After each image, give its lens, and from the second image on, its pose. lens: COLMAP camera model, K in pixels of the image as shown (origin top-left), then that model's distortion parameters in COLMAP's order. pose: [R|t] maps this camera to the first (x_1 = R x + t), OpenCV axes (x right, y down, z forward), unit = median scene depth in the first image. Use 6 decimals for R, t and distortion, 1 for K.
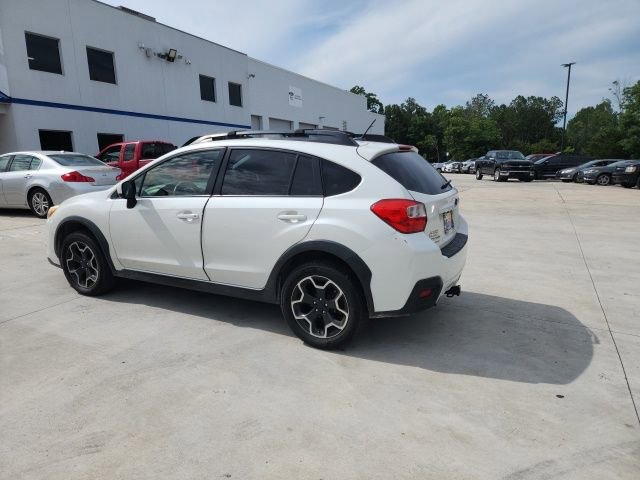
lens RADIAL K [[424.6, 0, 315.3], [0, 424.6, 238.8], [0, 0, 1]] dist [0.077116, -0.071563]
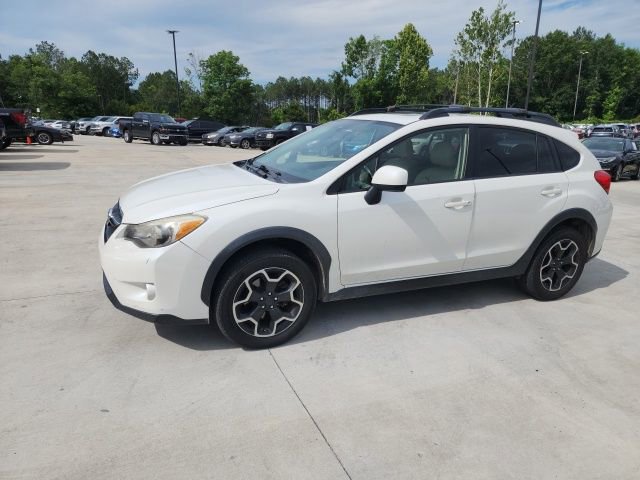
lens RADIAL K [[424.4, 0, 320.9], [0, 424.4, 239.6], [0, 0, 1]] dist [0.078160, -0.075508]
pose [[0.623811, -0.177025, 0.761263, -1.143378], [0.108726, 0.984196, 0.139771, -0.132395], [-0.773976, -0.004422, 0.633200, 0.652711]]
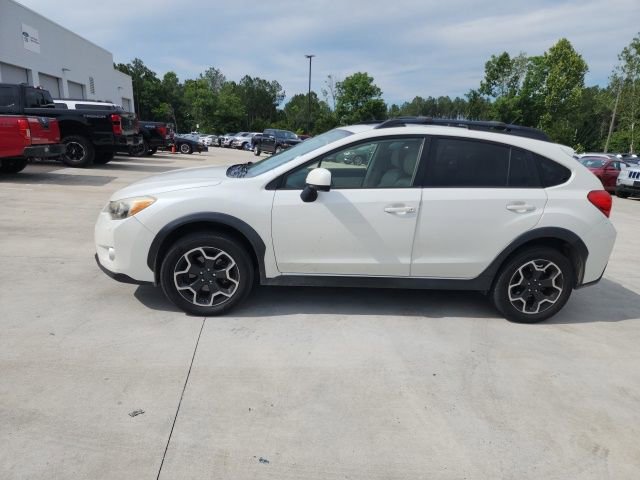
lens RADIAL K [[424.3, 0, 320.0], [0, 424.3, 240.0], [0, 0, 1]] dist [0.080527, -0.071139]
pose [[0.824913, -0.077077, 0.559980, -0.945854], [0.039745, 0.996117, 0.078559, -0.065184], [-0.563861, -0.042548, 0.824773, 0.335285]]
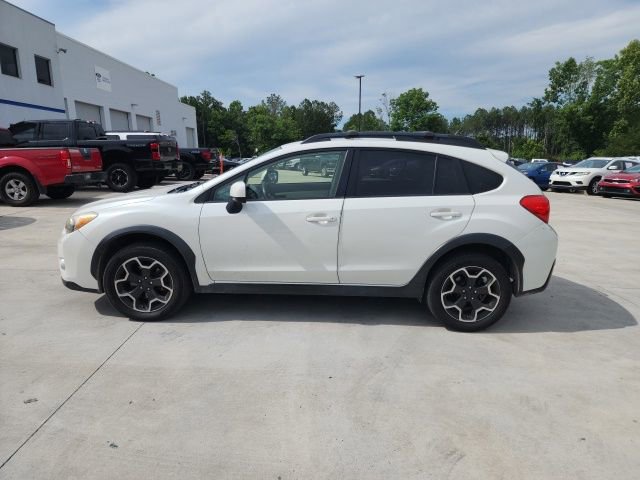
lens RADIAL K [[424.4, 0, 320.9], [0, 424.4, 239.6], [0, 0, 1]] dist [0.078160, -0.075508]
pose [[0.893600, -0.068168, 0.443658, -0.714509], [0.061815, 0.997672, 0.028787, -0.033104], [-0.444588, 0.001701, 0.895734, 0.149498]]
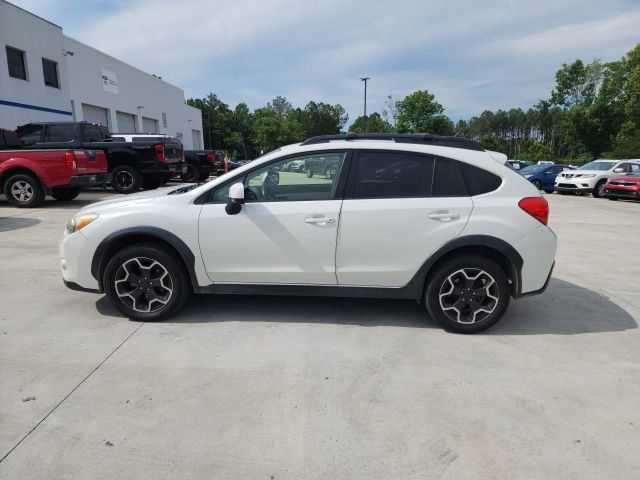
lens RADIAL K [[424.4, 0, 320.9], [0, 424.4, 239.6], [0, 0, 1]] dist [0.078160, -0.075508]
pose [[0.899083, -0.063266, 0.433182, -0.702636], [0.059058, 0.997985, 0.023178, -0.030399], [-0.433776, 0.004744, 0.901008, 0.139602]]
